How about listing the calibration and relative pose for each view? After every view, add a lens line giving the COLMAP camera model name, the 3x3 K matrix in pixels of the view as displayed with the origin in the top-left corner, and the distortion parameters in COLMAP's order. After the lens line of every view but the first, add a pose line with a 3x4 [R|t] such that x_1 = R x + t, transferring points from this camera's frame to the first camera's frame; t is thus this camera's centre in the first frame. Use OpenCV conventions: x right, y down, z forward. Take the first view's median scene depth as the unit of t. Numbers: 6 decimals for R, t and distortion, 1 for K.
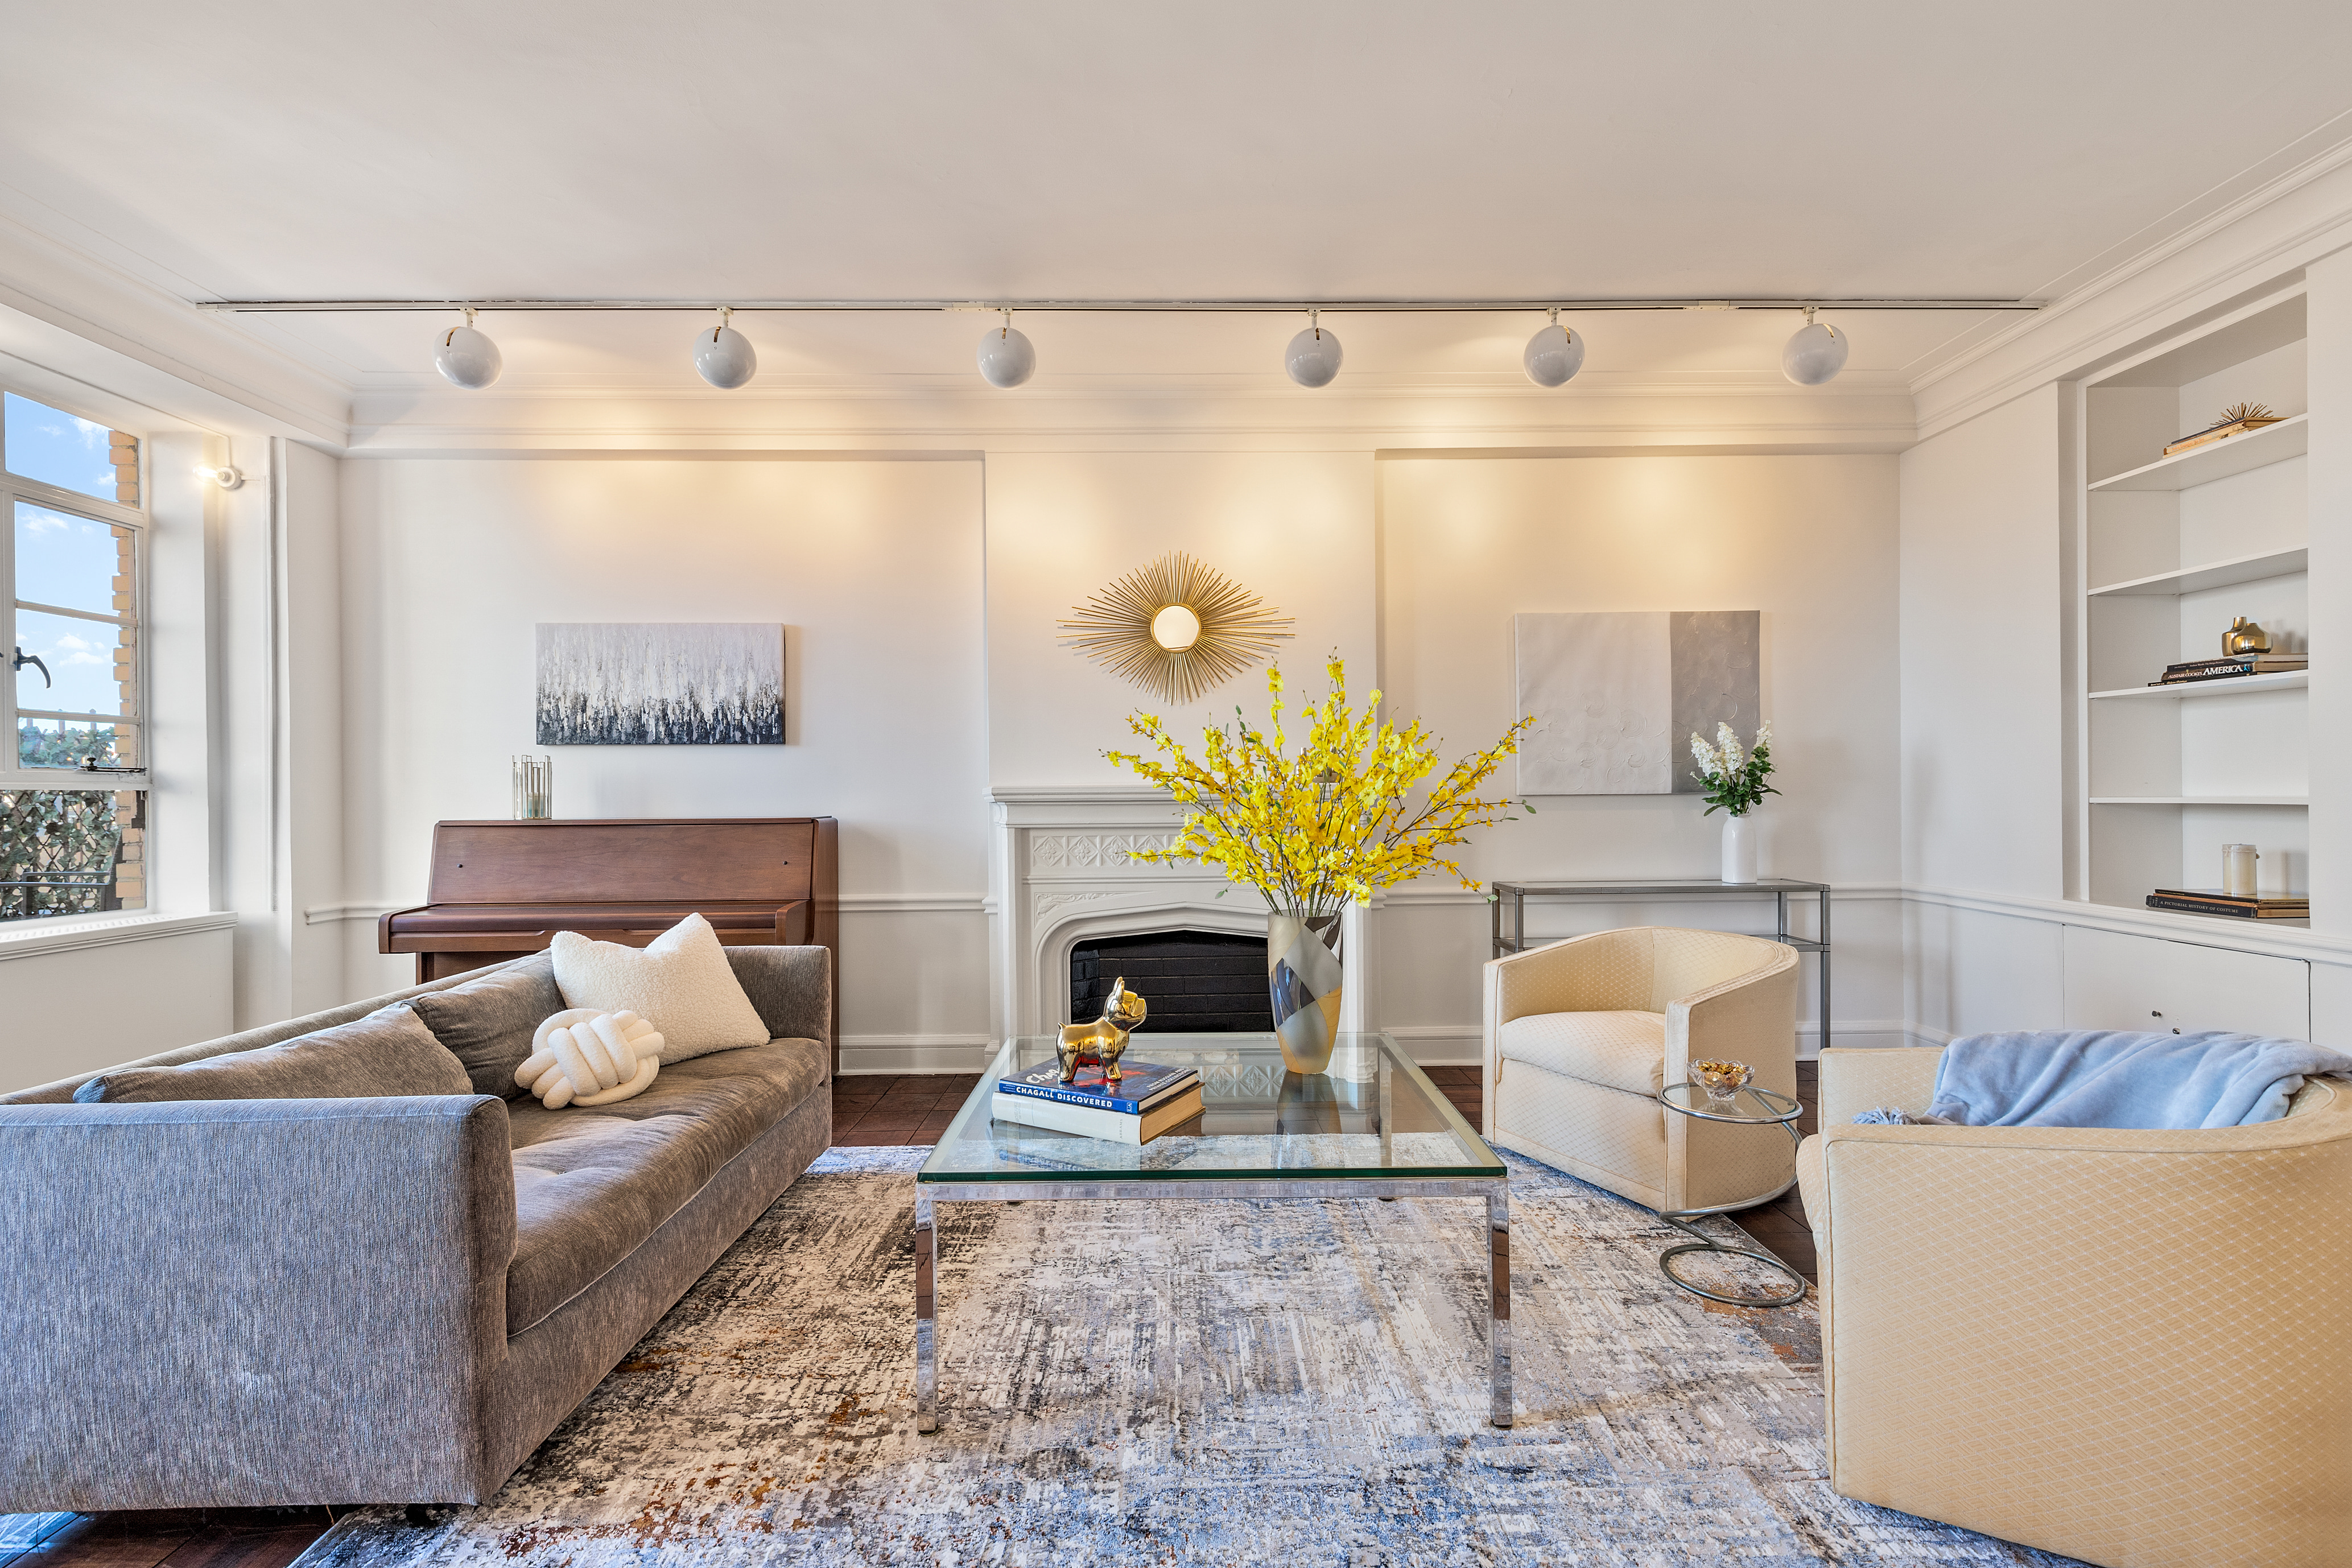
lens RADIAL K [[1073.2, 0, 1183.1], [0, 1073.2, 793.3], [0, 0, 1]] dist [0.012444, -0.000299]
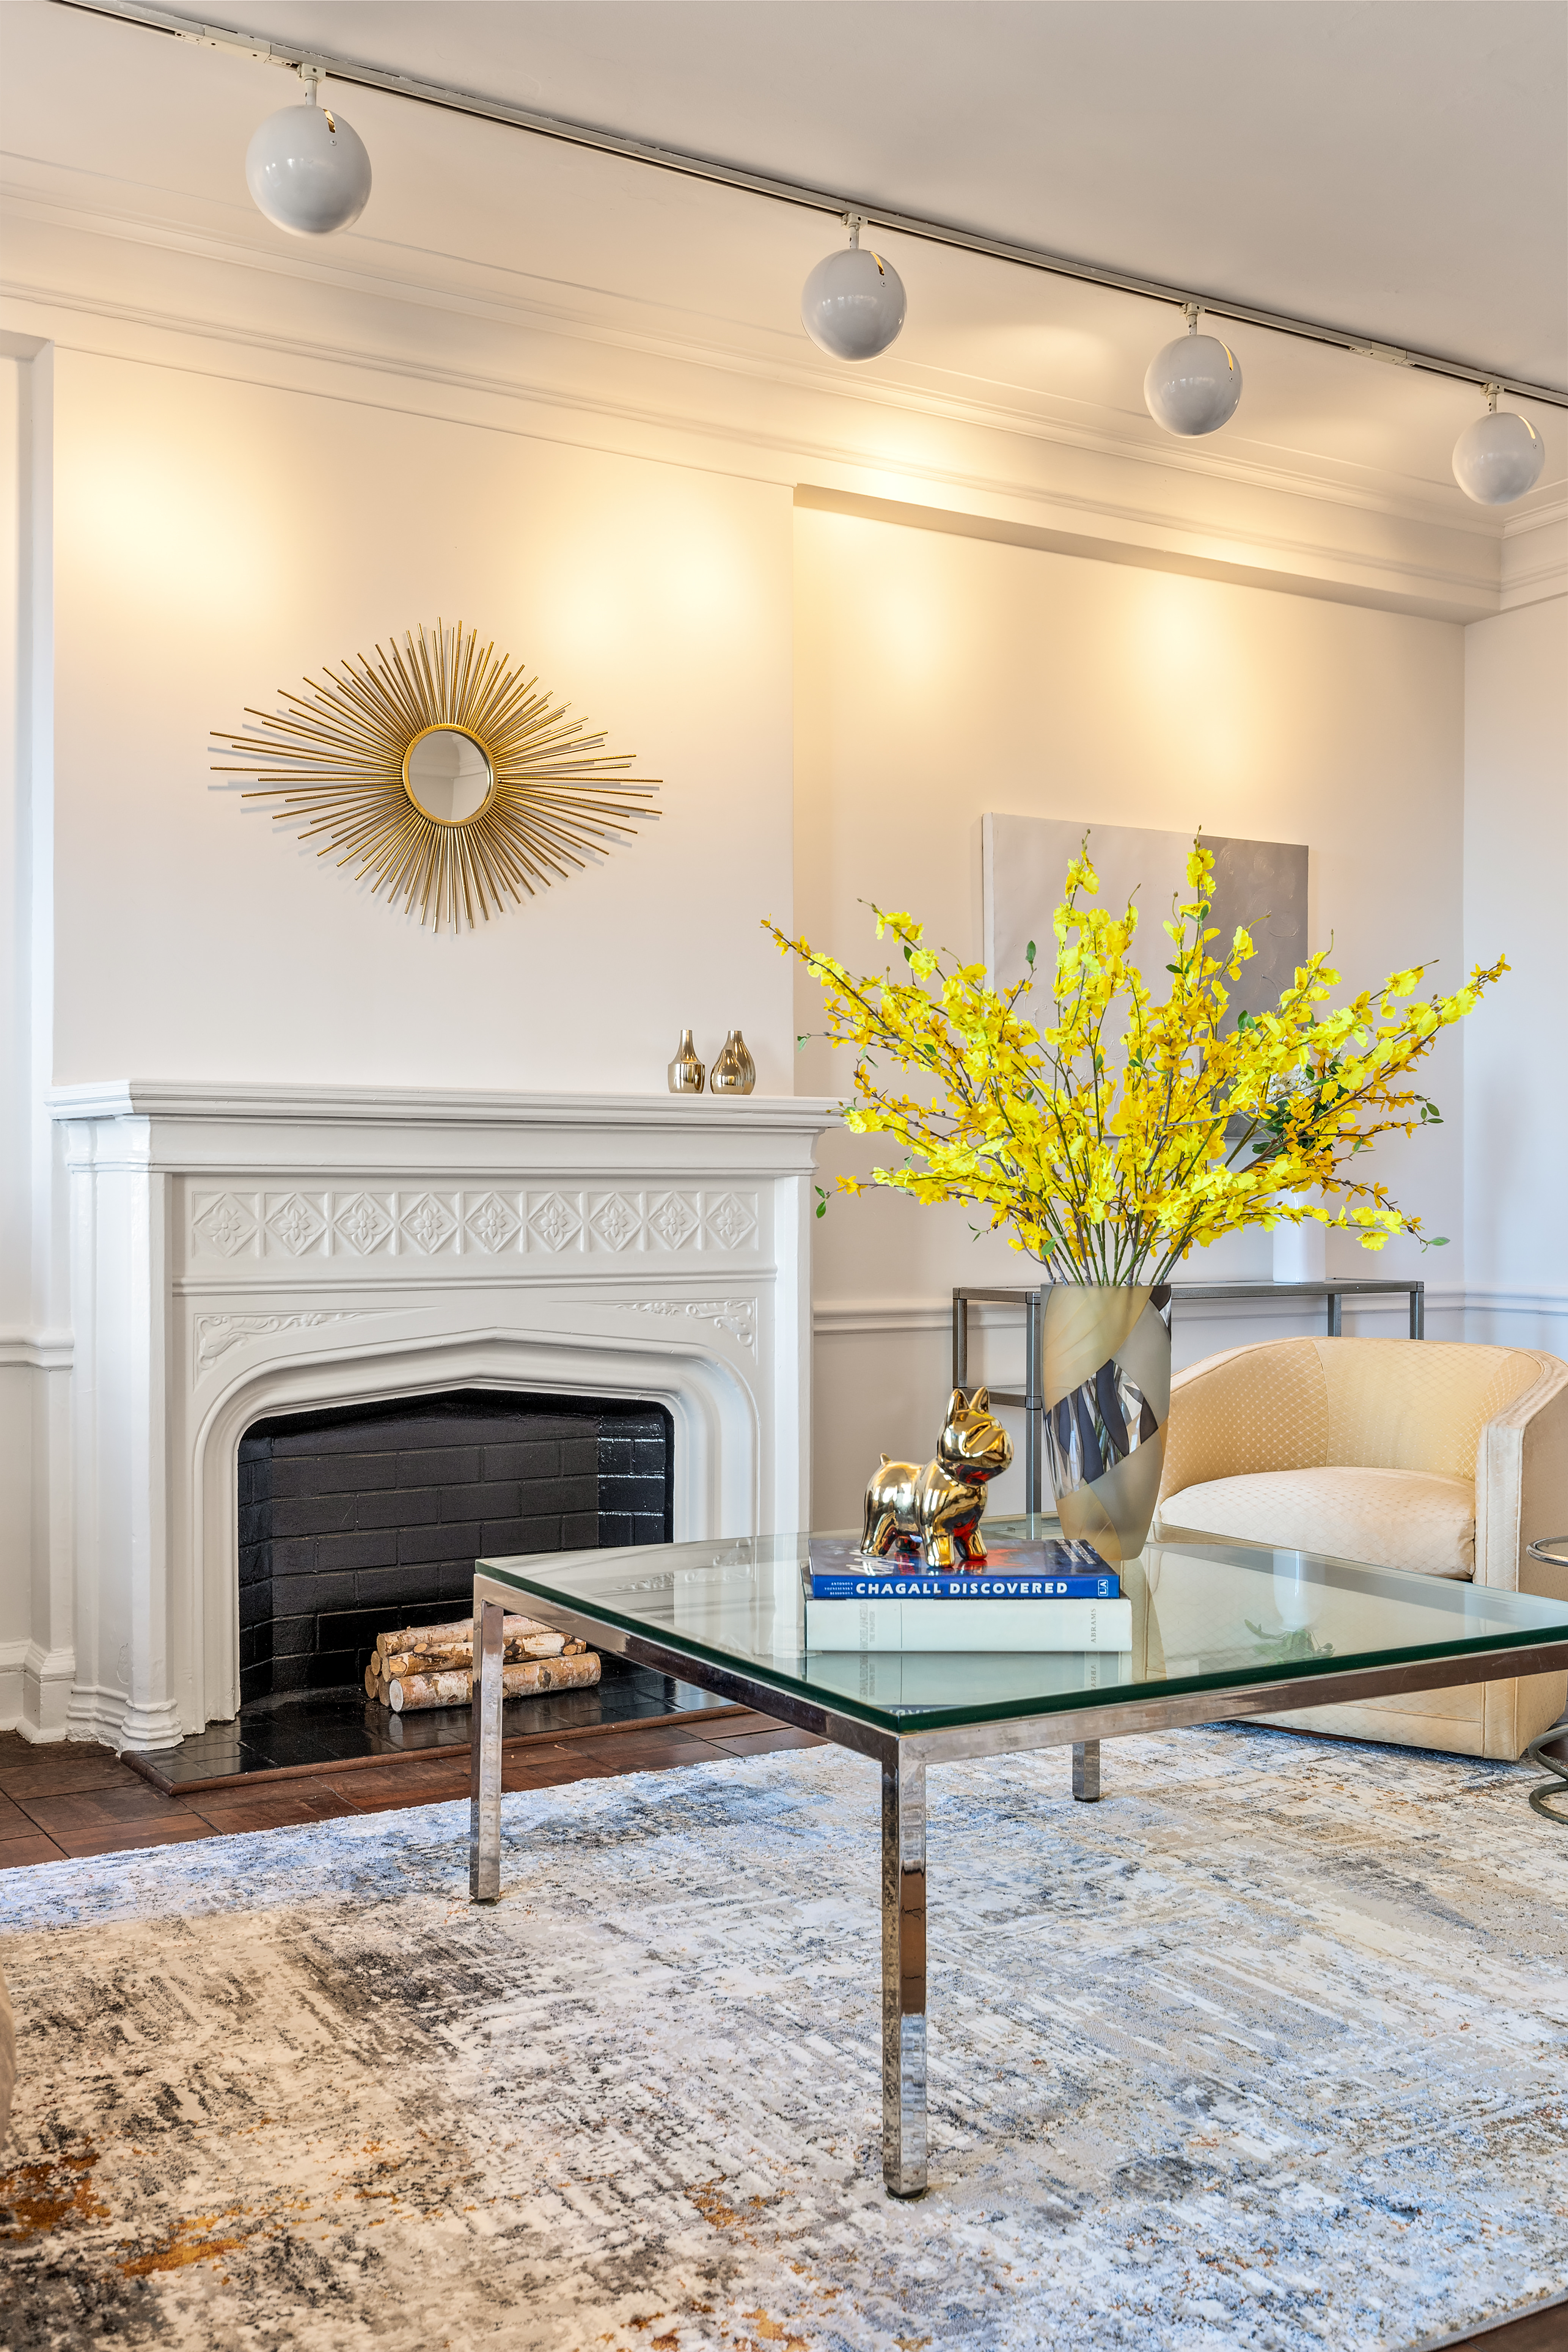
lens RADIAL K [[2289.0, 0, 783.3], [0, 2289.0, 1174.5], [0, 0, 1]] dist [0.020276, 0.000000]
pose [[0.862878, 0.014216, 0.505213, -0.467175], [-0.005303, 0.999804, -0.019075, 0.055979], [-0.505385, 0.013781, 0.862784, 0.018588]]
